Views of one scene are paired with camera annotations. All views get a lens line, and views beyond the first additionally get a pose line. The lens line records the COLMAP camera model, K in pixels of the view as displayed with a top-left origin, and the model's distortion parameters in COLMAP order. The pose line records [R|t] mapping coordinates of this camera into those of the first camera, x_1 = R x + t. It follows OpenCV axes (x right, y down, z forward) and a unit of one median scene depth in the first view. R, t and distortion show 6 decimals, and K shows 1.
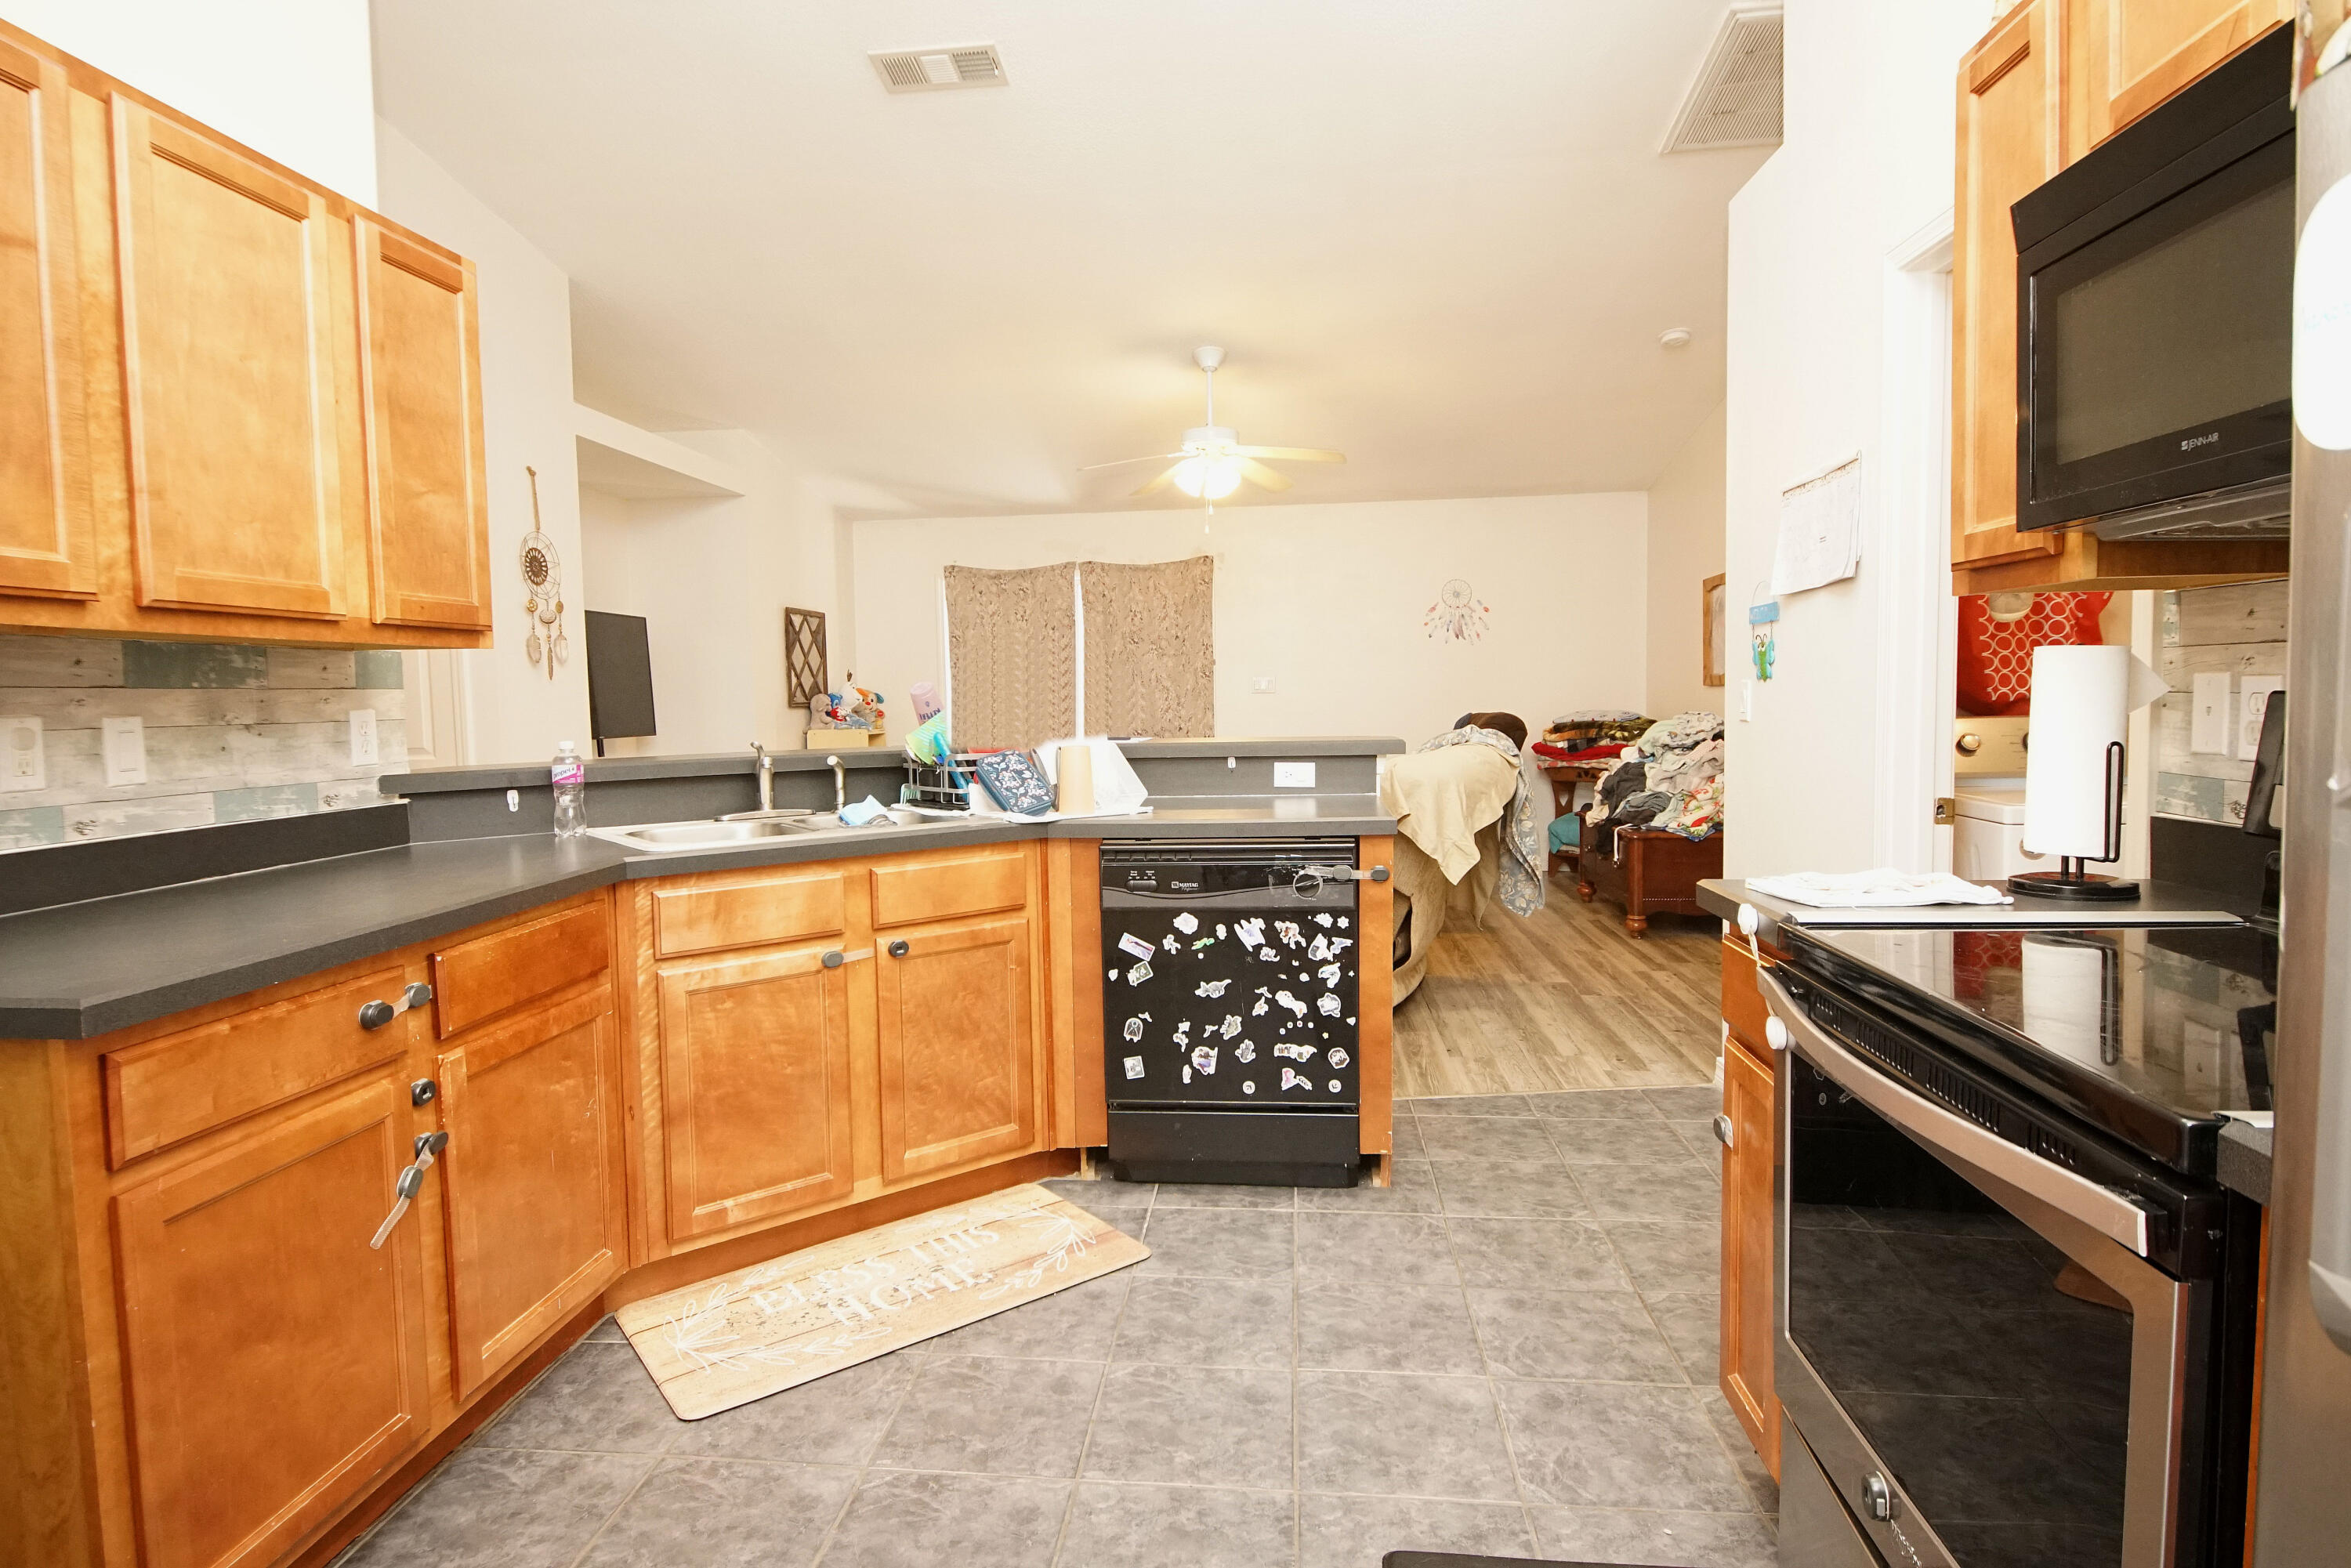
lens RADIAL K [[1253.6, 0, 1177.1], [0, 1253.6, 774.4], [0, 0, 1]] dist [0.024458, -0.020793]
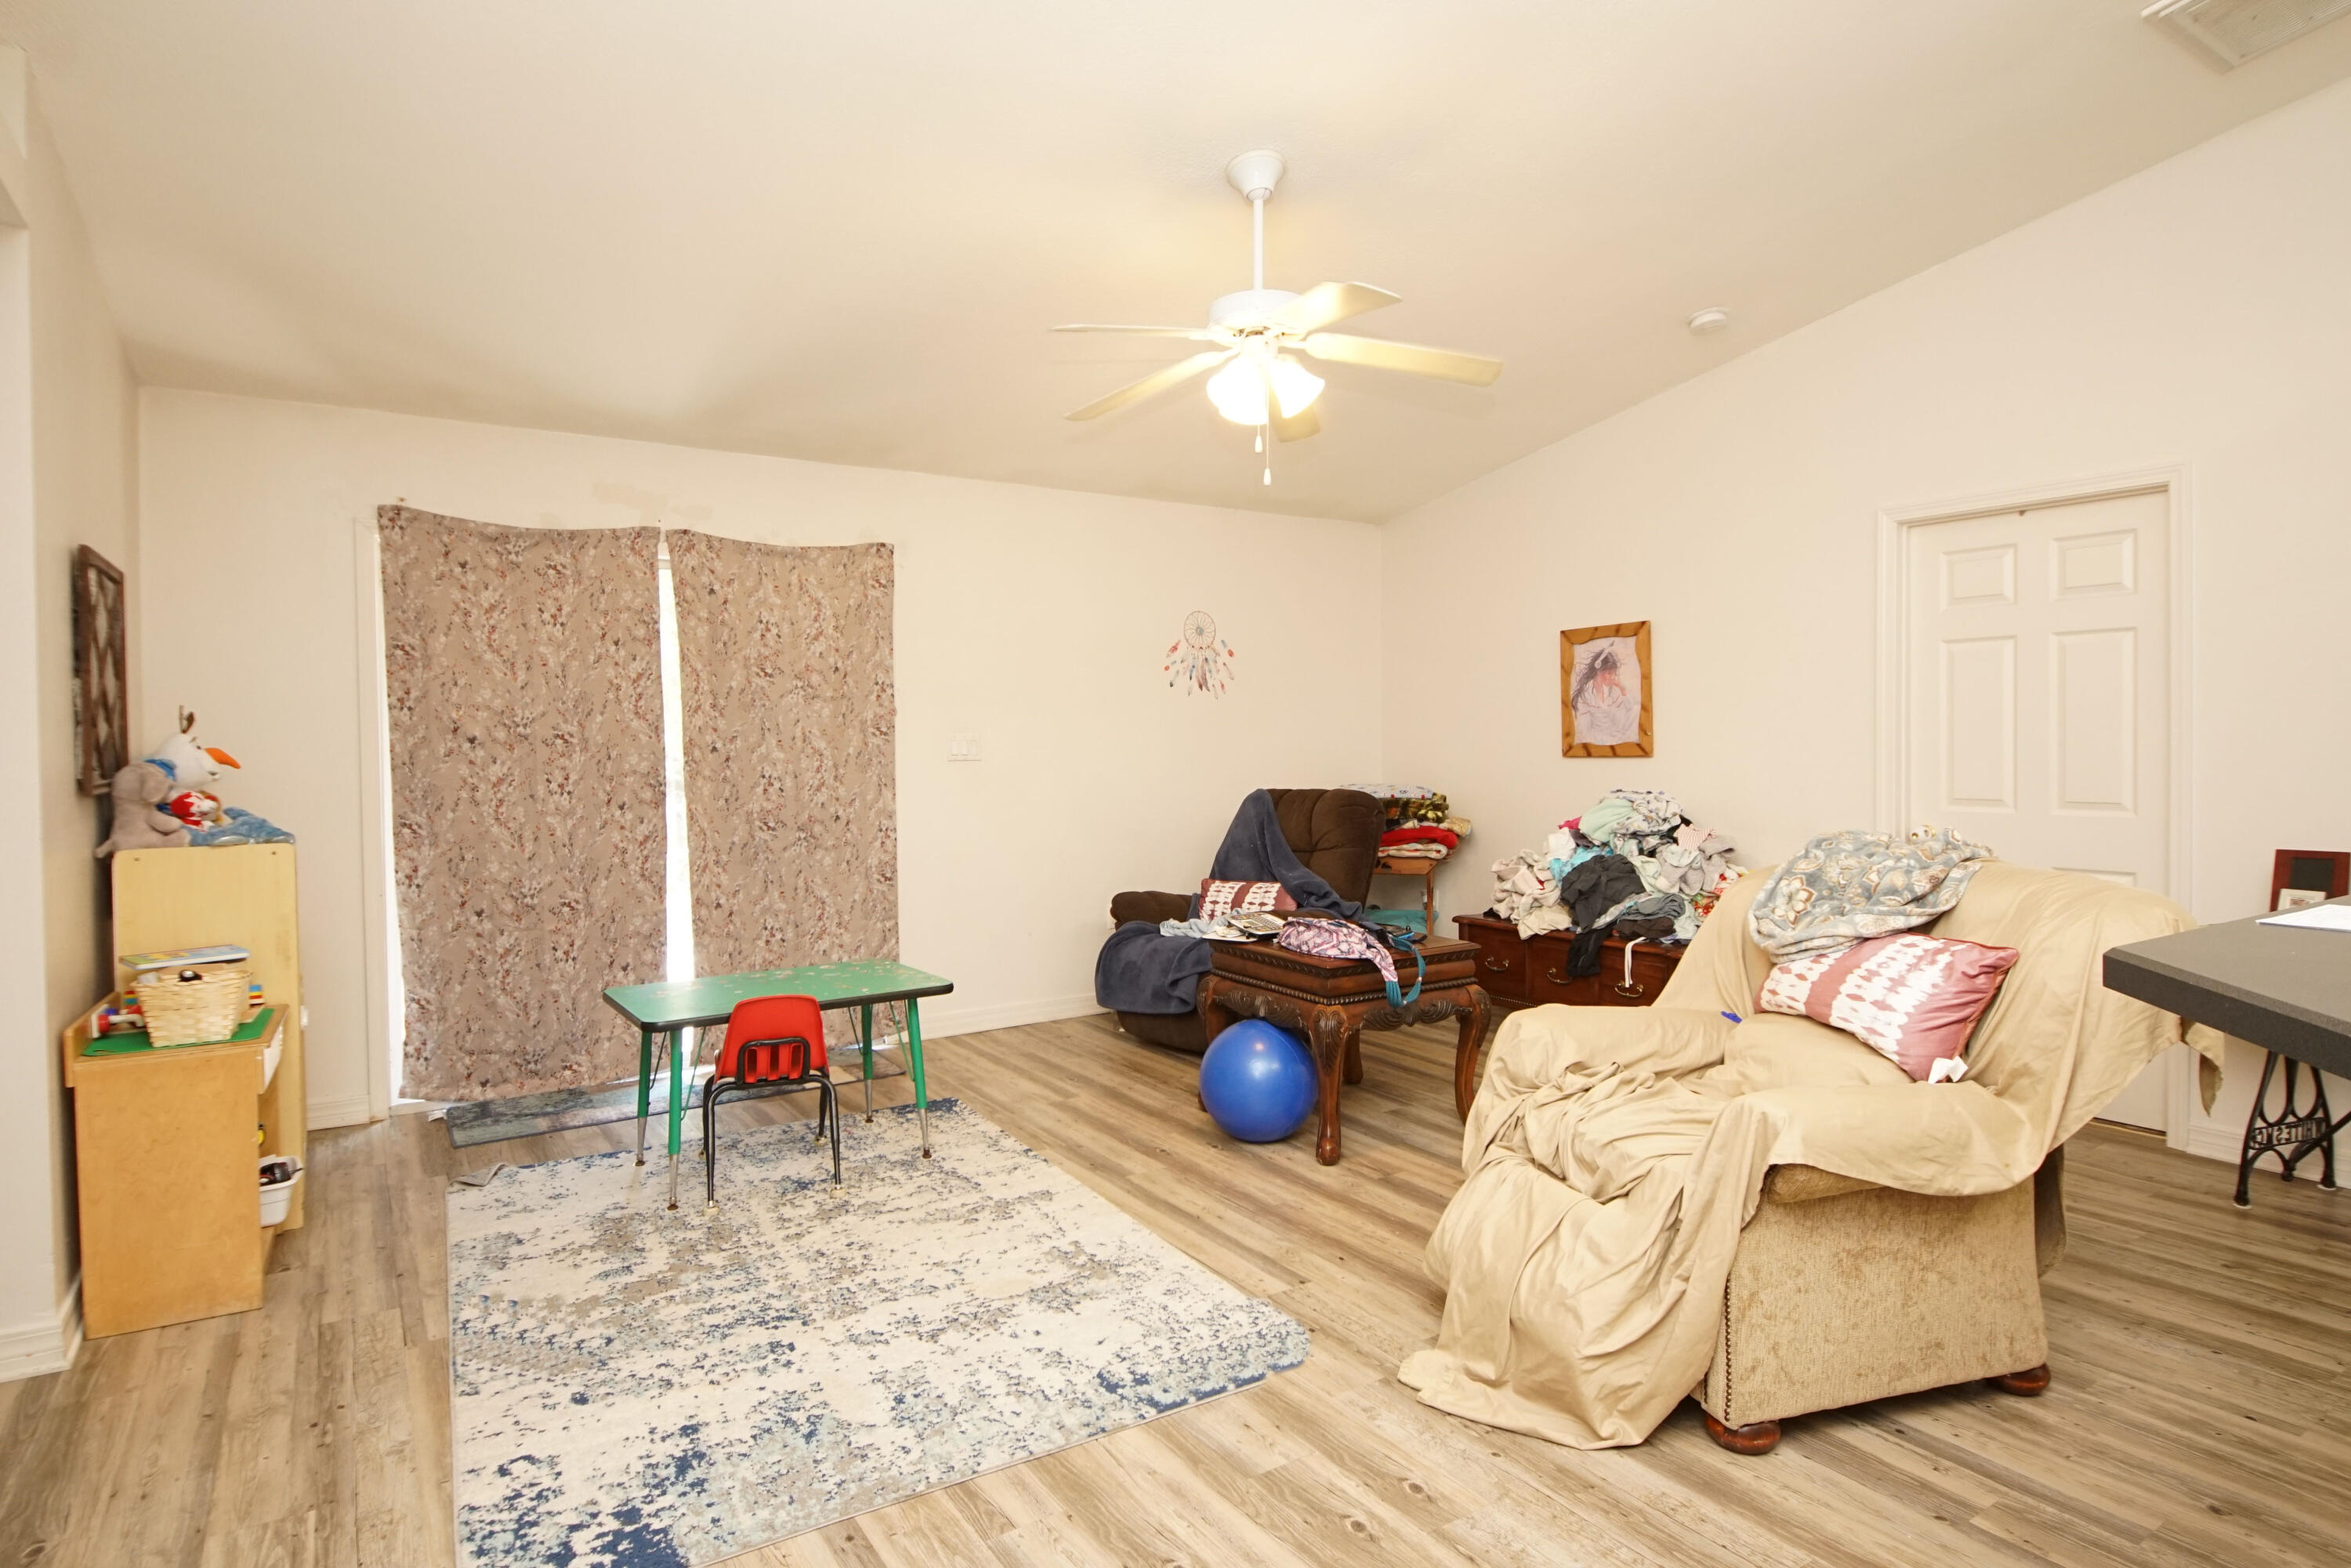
lens RADIAL K [[1253.6, 0, 1172.7], [0, 1253.6, 770.9], [0, 0, 1]] dist [0.024458, -0.020793]
pose [[0.784133, -0.001335, 0.620592, -0.252972], [0.032834, 0.998686, -0.039338, -0.030128], [-0.619724, 0.051223, 0.783147, 0.419048]]
